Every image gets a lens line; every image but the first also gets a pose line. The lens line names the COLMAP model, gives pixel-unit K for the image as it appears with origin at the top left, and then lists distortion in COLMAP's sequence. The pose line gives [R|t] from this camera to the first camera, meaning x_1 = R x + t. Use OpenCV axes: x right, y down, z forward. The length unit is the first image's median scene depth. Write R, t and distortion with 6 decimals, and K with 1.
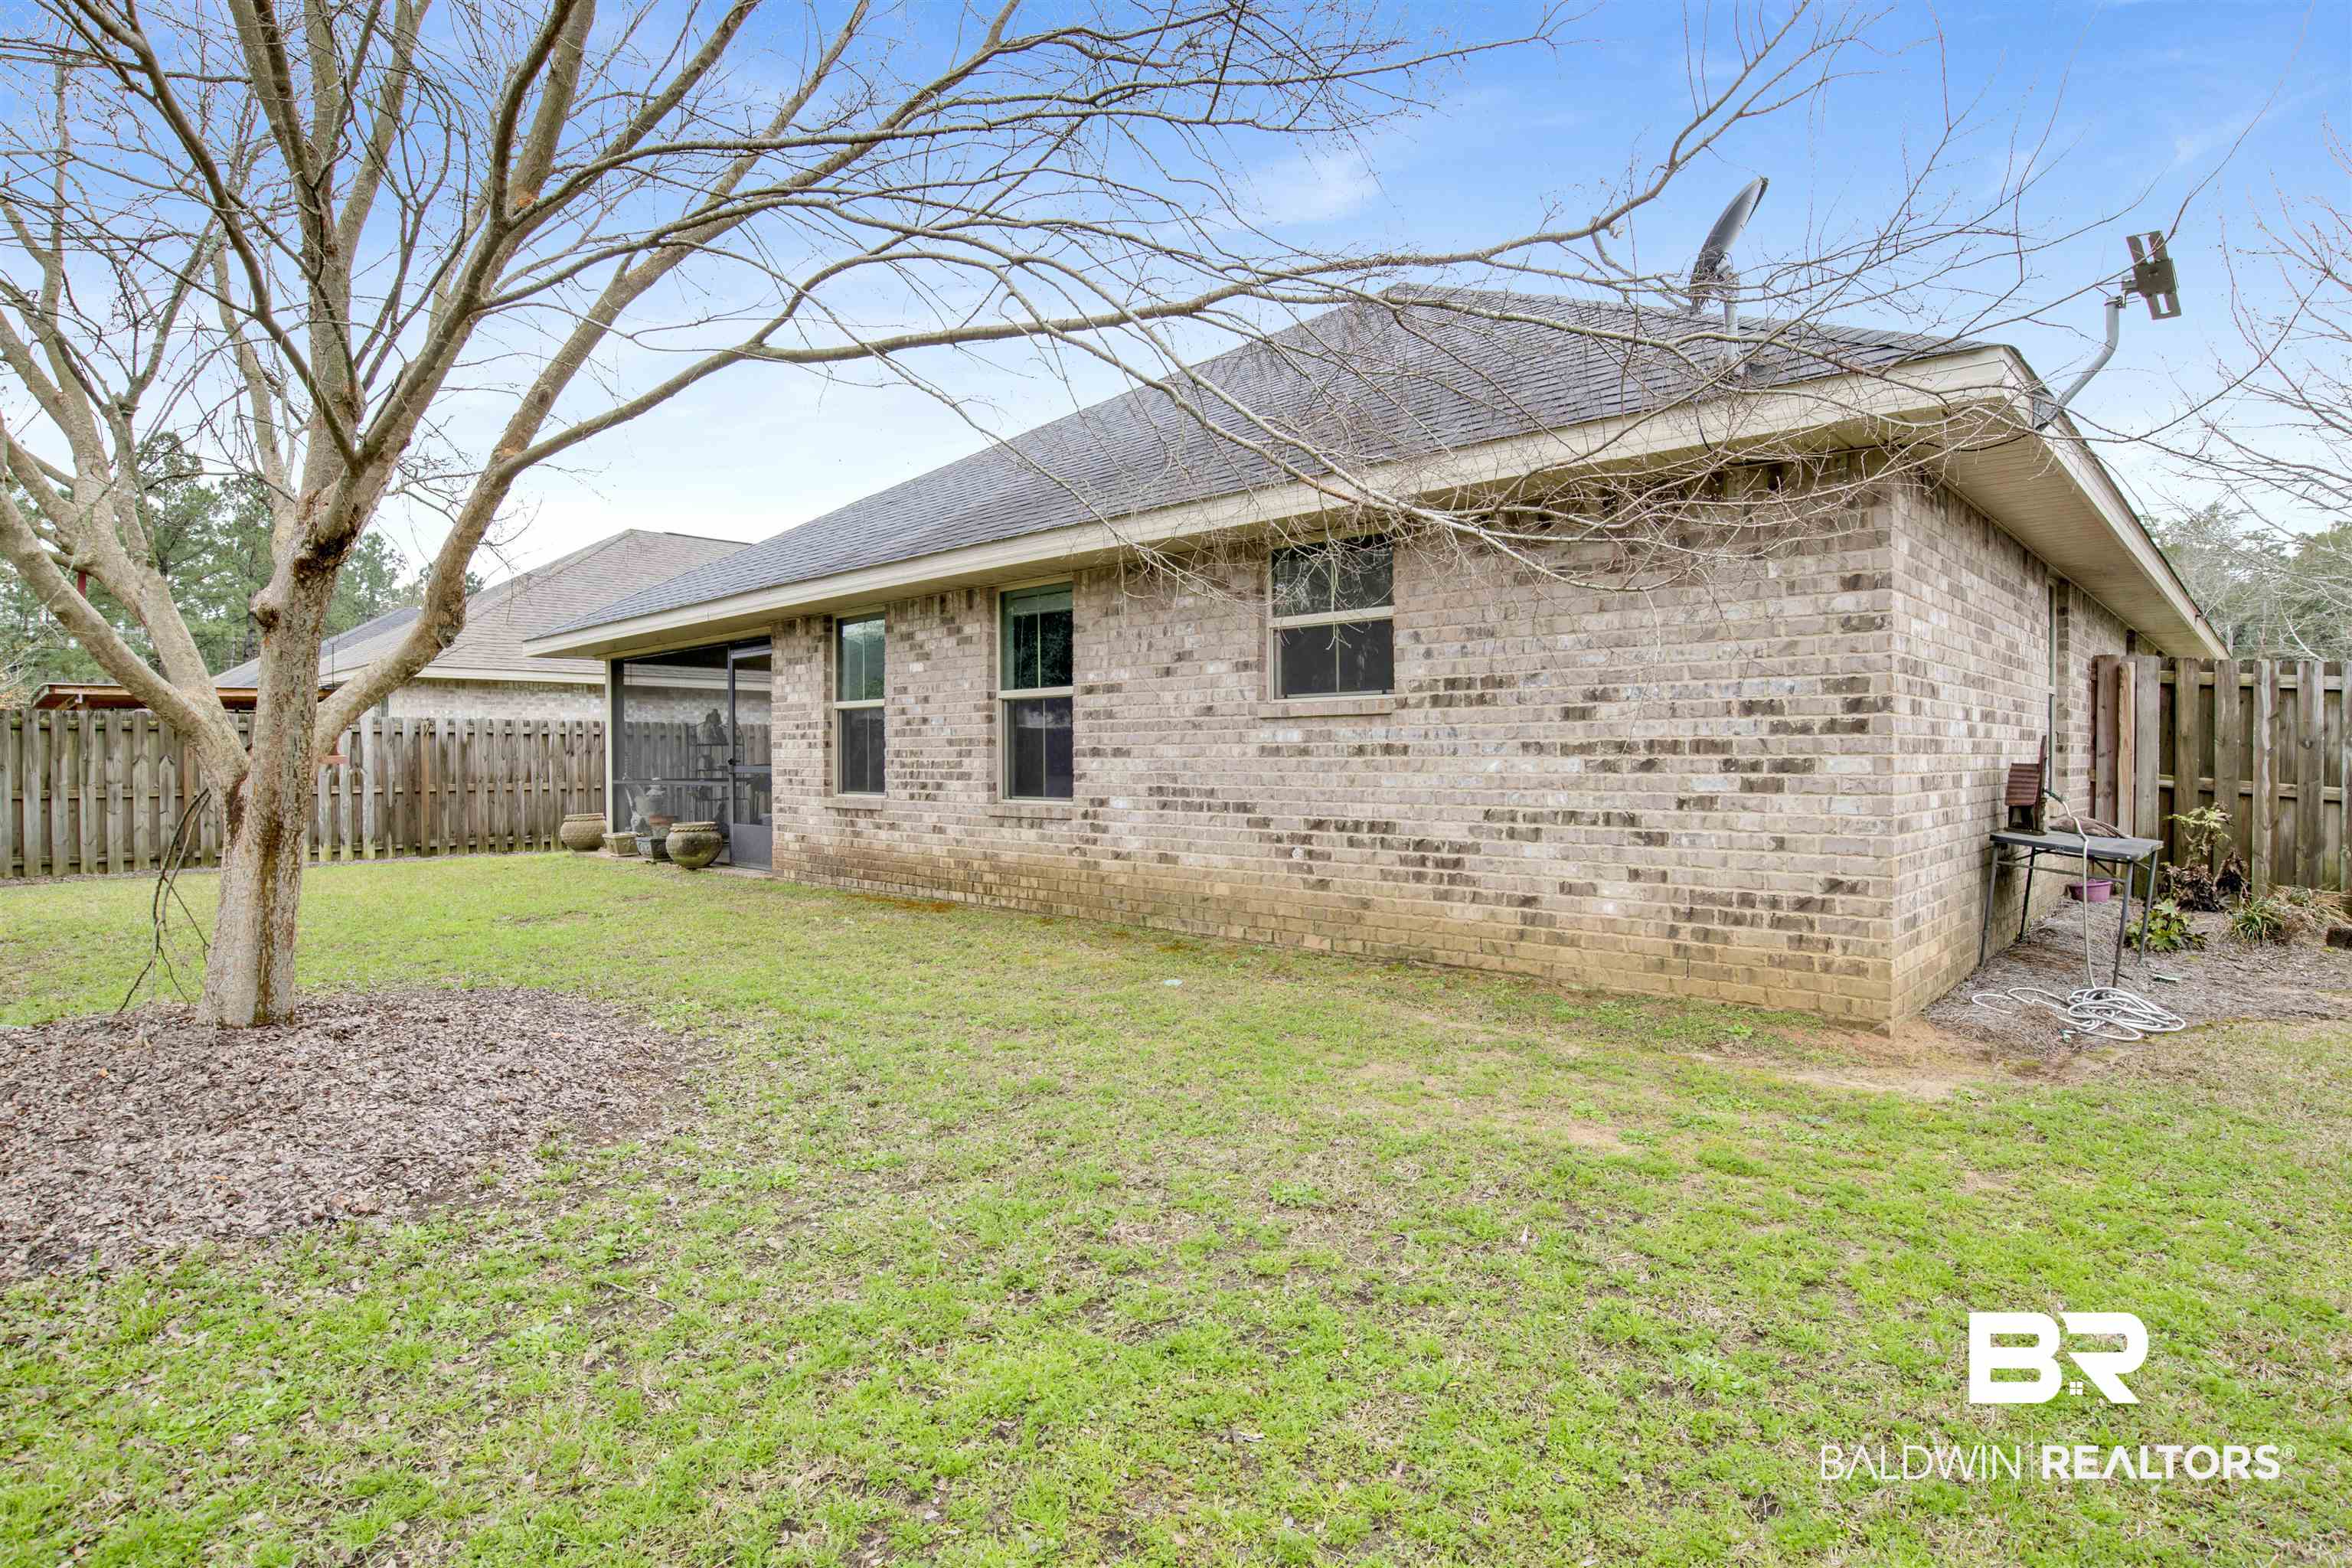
lens RADIAL K [[1242.9, 0, 1169.6], [0, 1242.9, 776.8], [0, 0, 1]] dist [-0.060179, 0.015152]
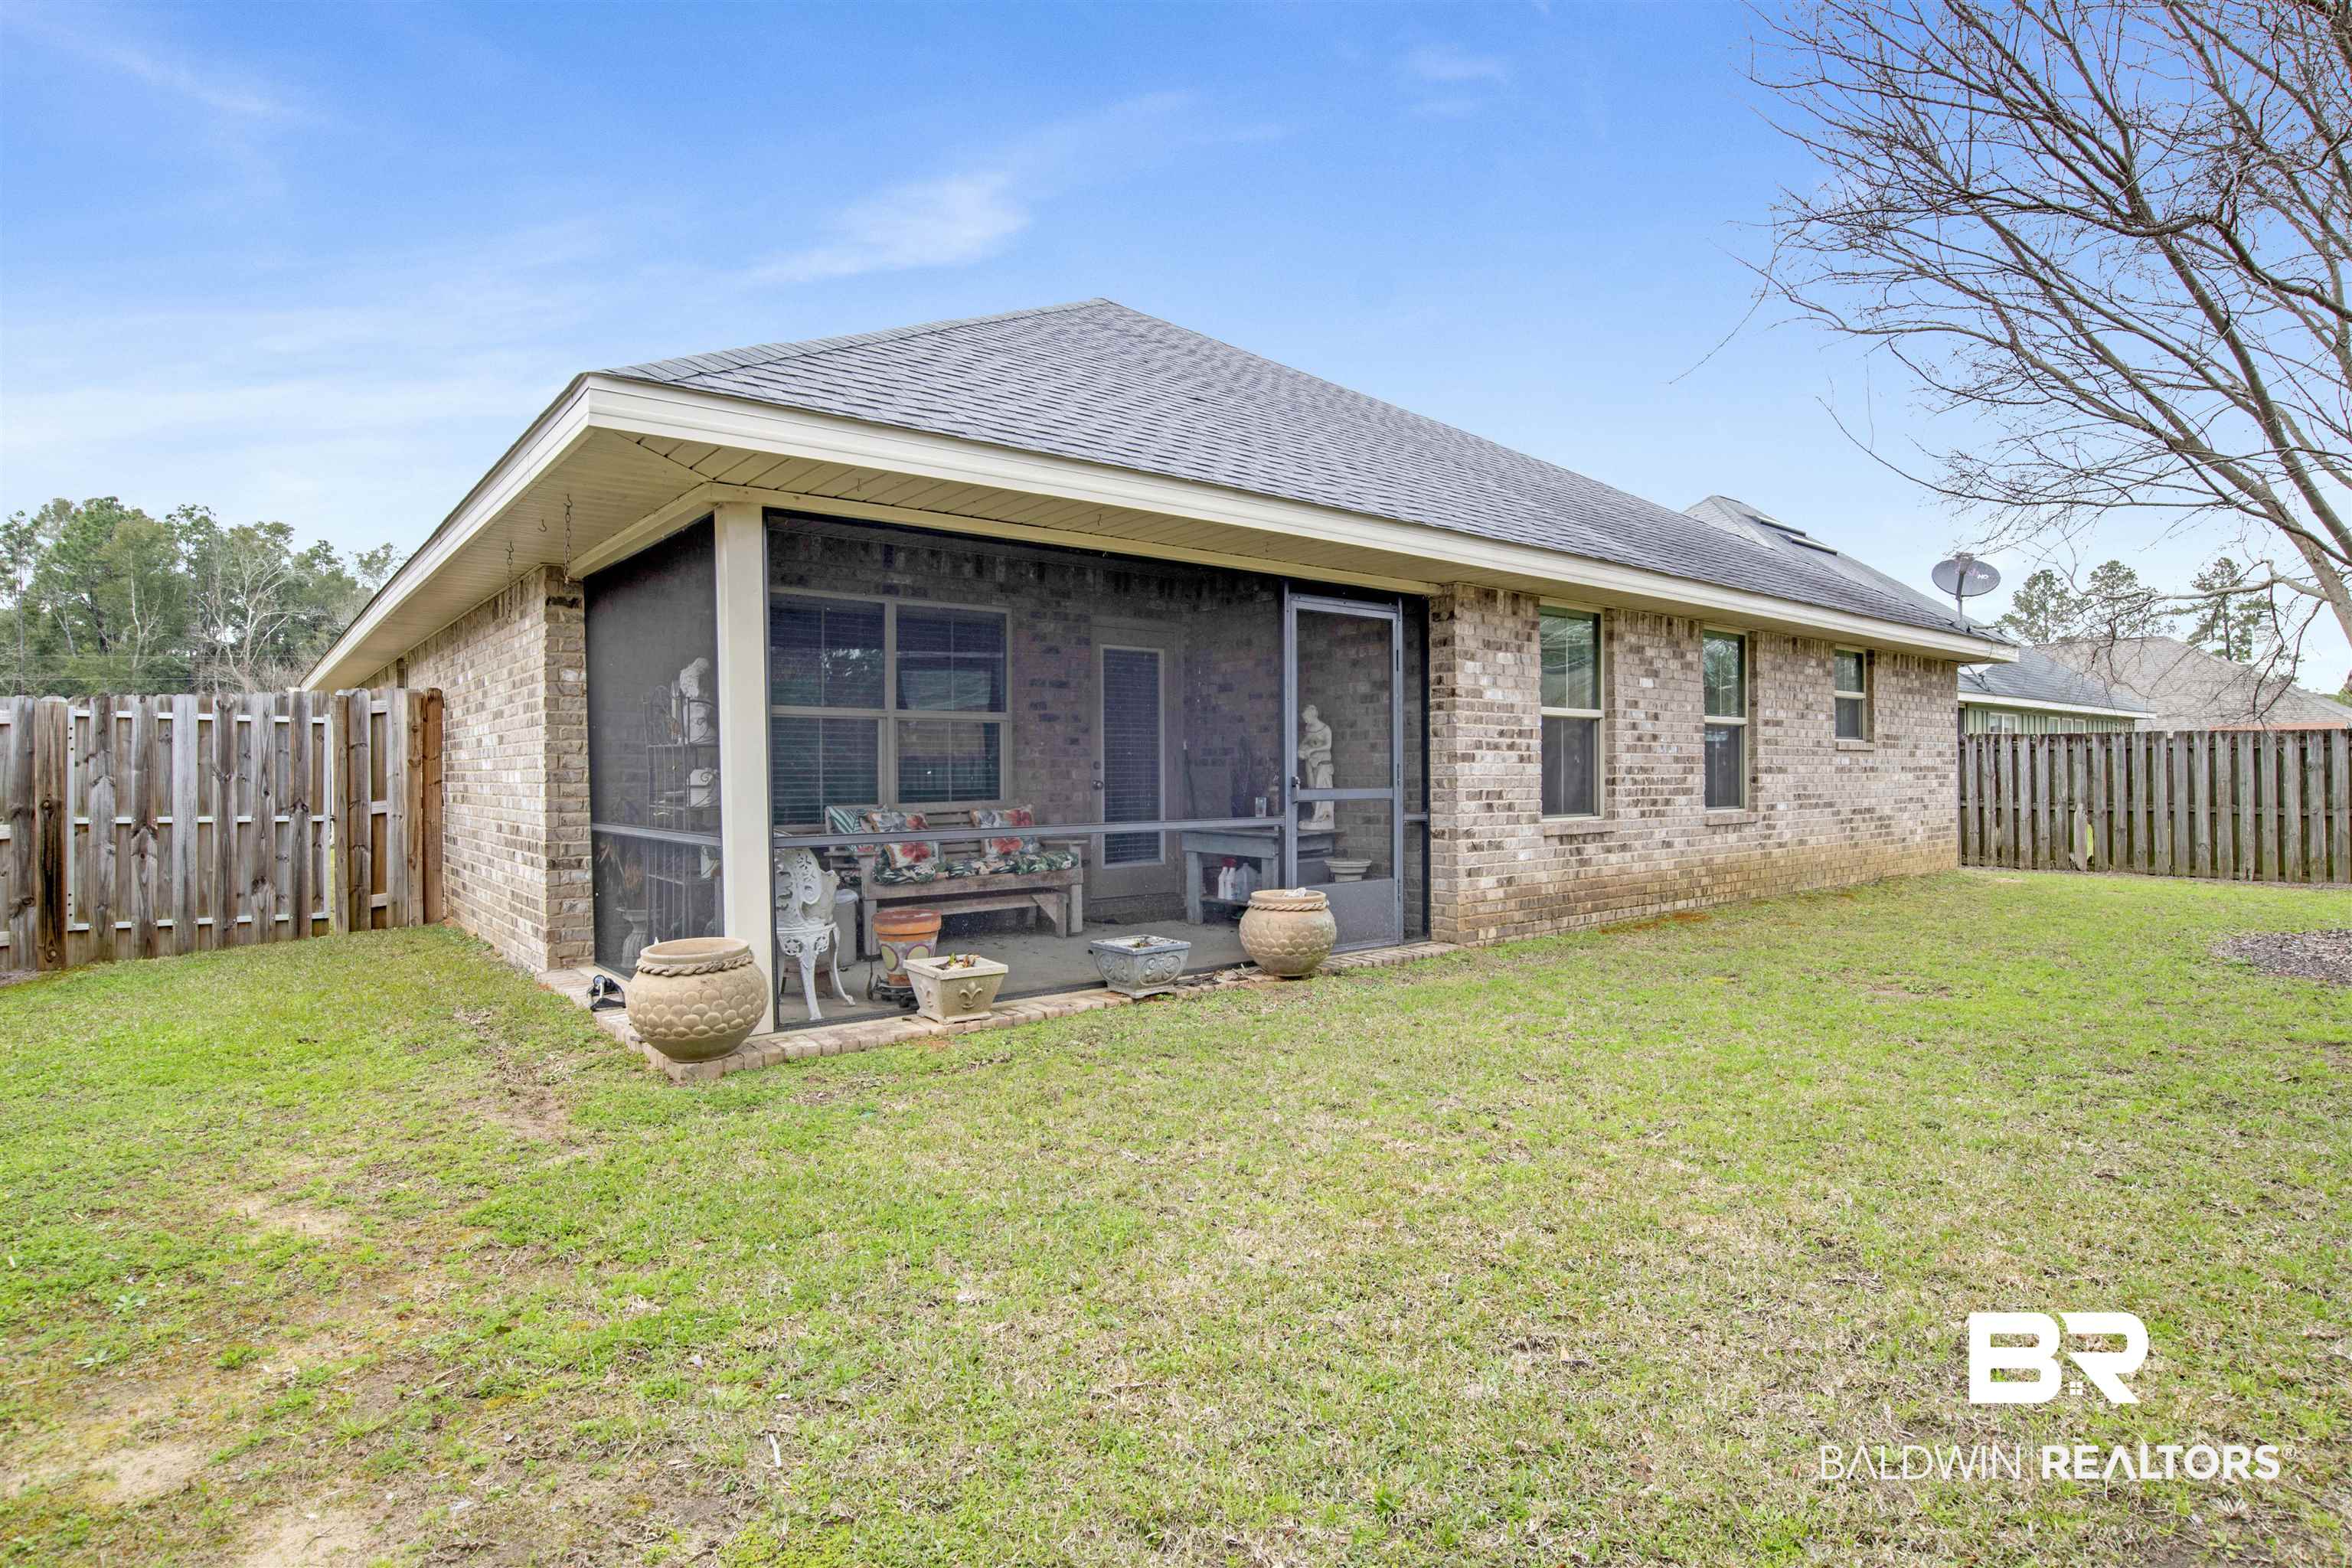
lens RADIAL K [[1242.9, 0, 1175.7], [0, 1242.9, 778.0], [0, 0, 1]] dist [-0.060179, 0.015152]
pose [[0.099604, -0.002638, 0.995024, -1.281360], [0.018323, 0.999832, 0.000817, -0.021263], [-0.994858, 0.018150, 0.099636, 1.342778]]
